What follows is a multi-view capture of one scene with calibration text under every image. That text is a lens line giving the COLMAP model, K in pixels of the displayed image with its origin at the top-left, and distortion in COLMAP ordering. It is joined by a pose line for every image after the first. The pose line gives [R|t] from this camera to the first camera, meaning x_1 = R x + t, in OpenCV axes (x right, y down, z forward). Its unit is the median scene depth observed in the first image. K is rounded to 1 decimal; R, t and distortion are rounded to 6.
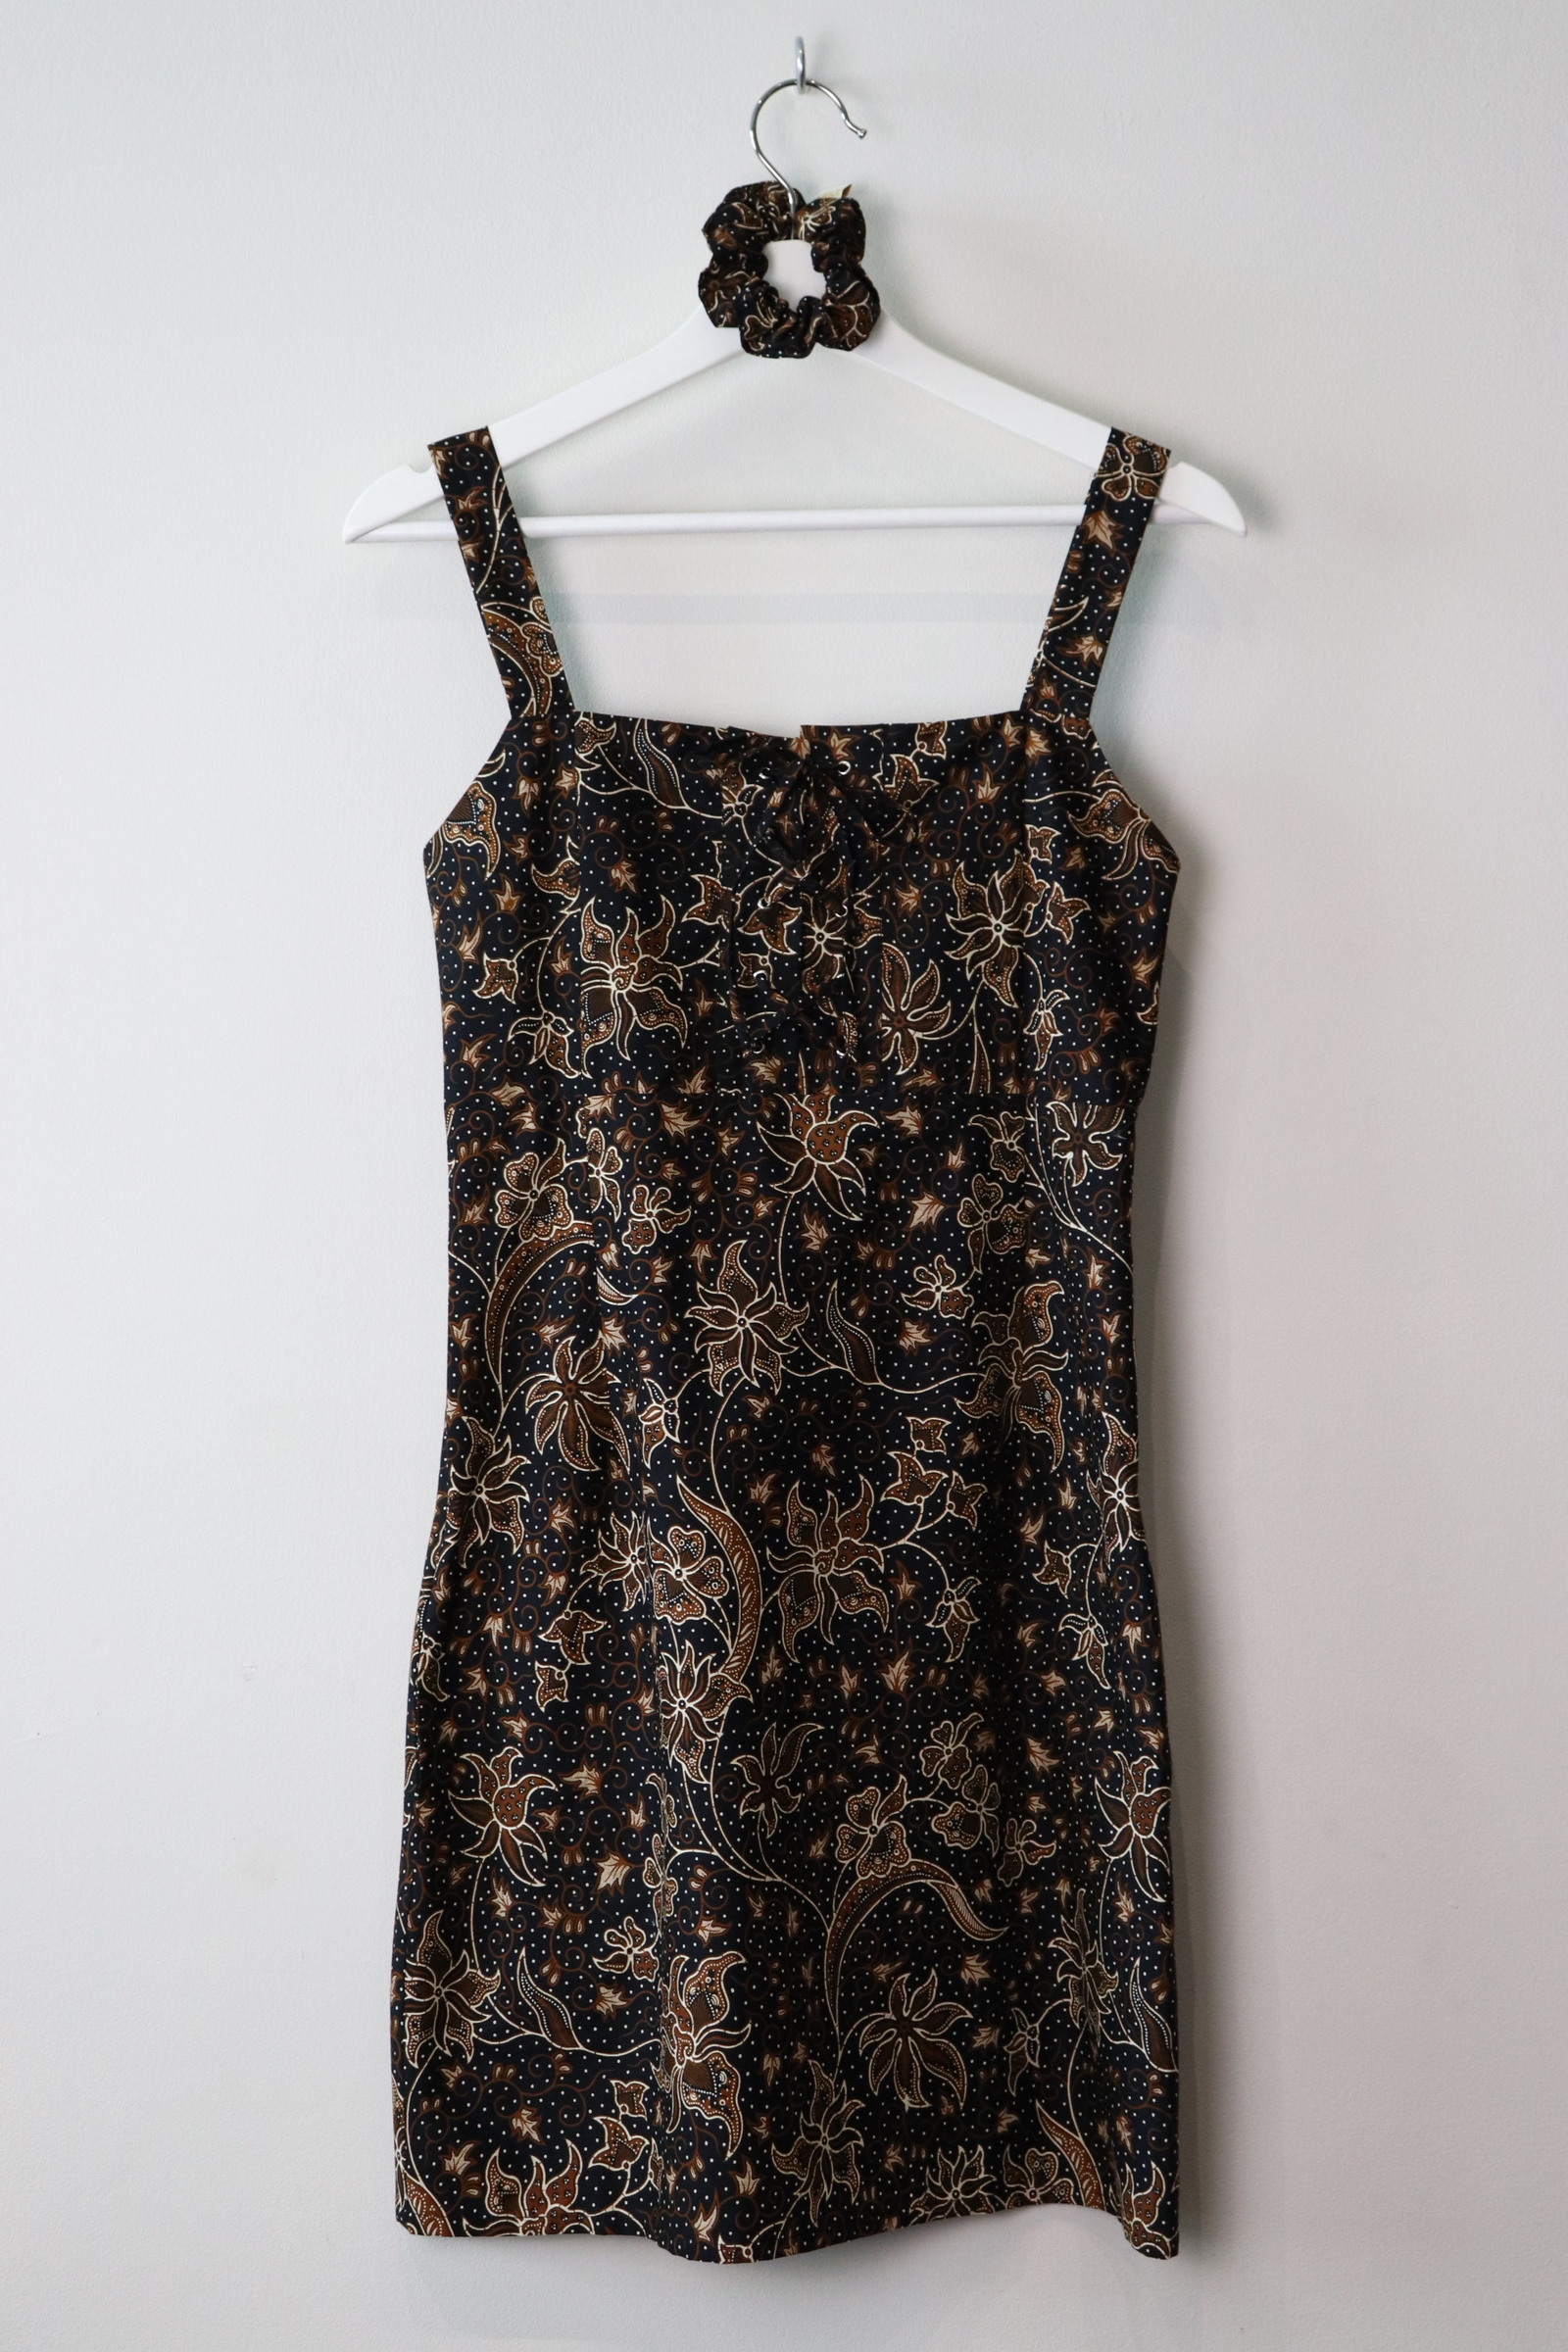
lens RADIAL K [[3643.2, 0, 793.6], [0, 3643.2, 1170.2], [0, 0, 1]] dist [0.125880, 0.000000]
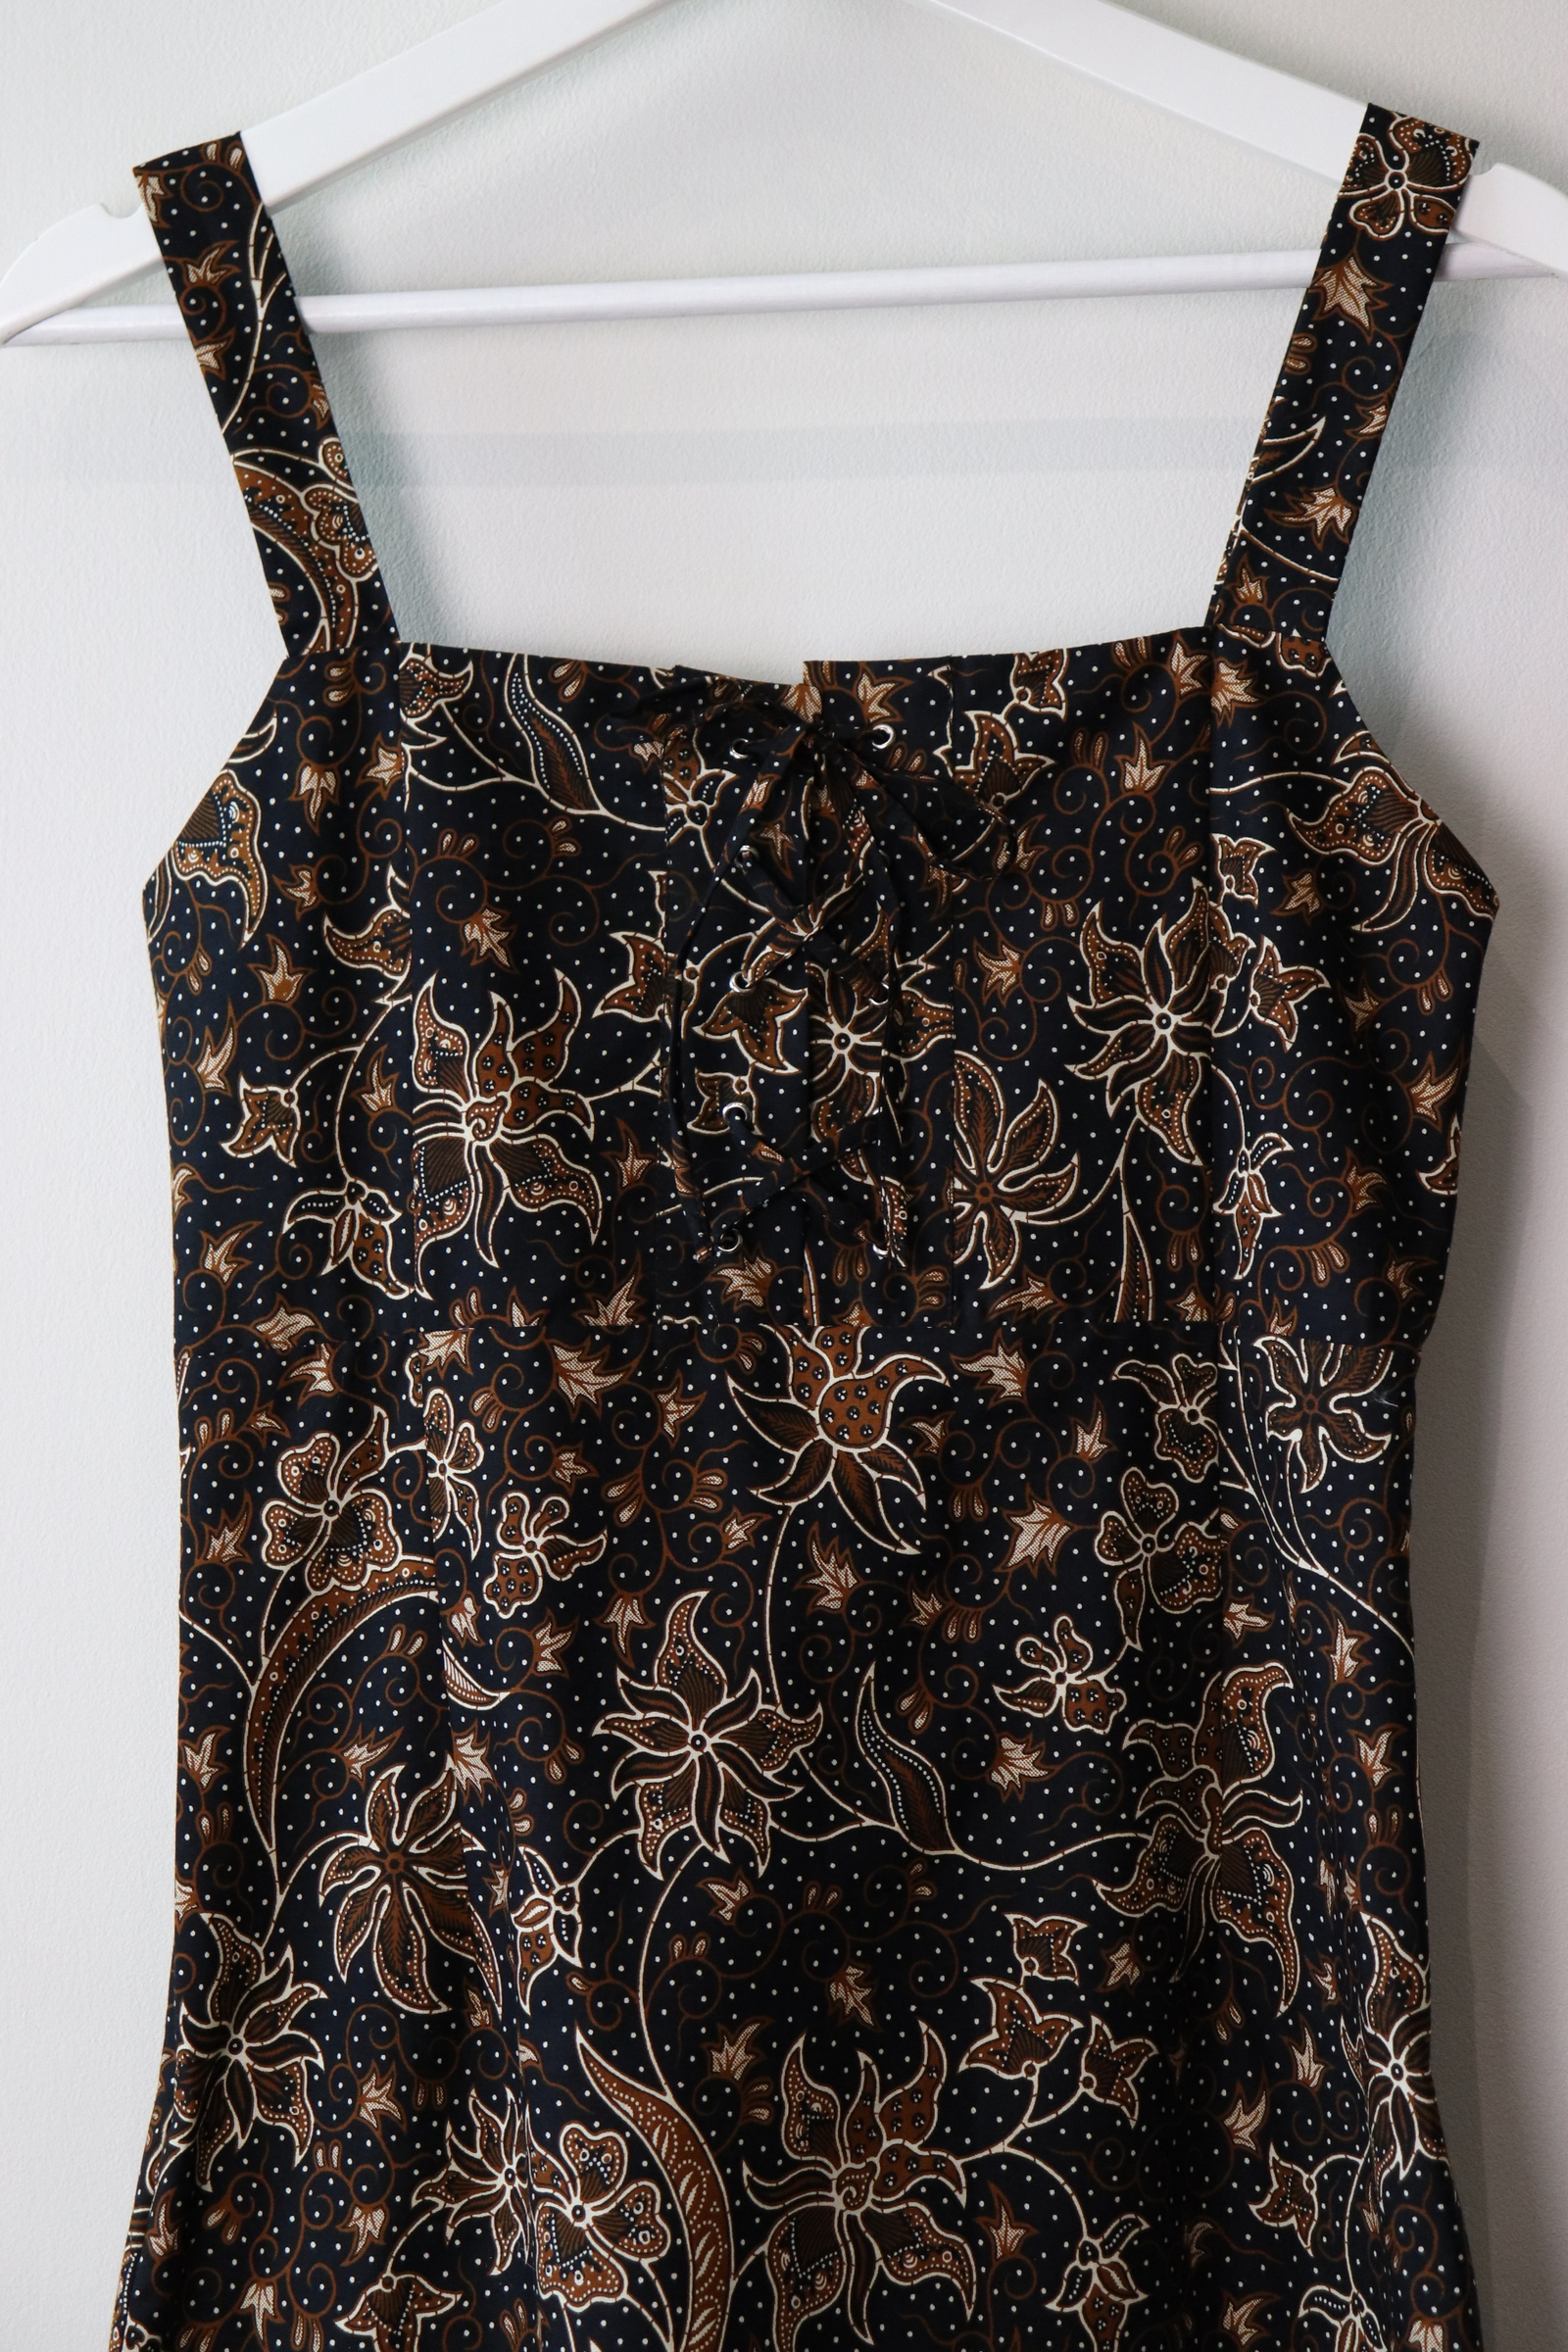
lens RADIAL K [[5146.4, 0, 788.4], [0, 5146.4, 1161.9], [0, 0, 1]] dist [0.349554, 0.000000]
pose [[0.996091, -0.008464, -0.087926, 0.068142], [0.006242, 0.999655, -0.025517, -0.025687], [0.088112, 0.024868, 0.995800, 0.218876]]
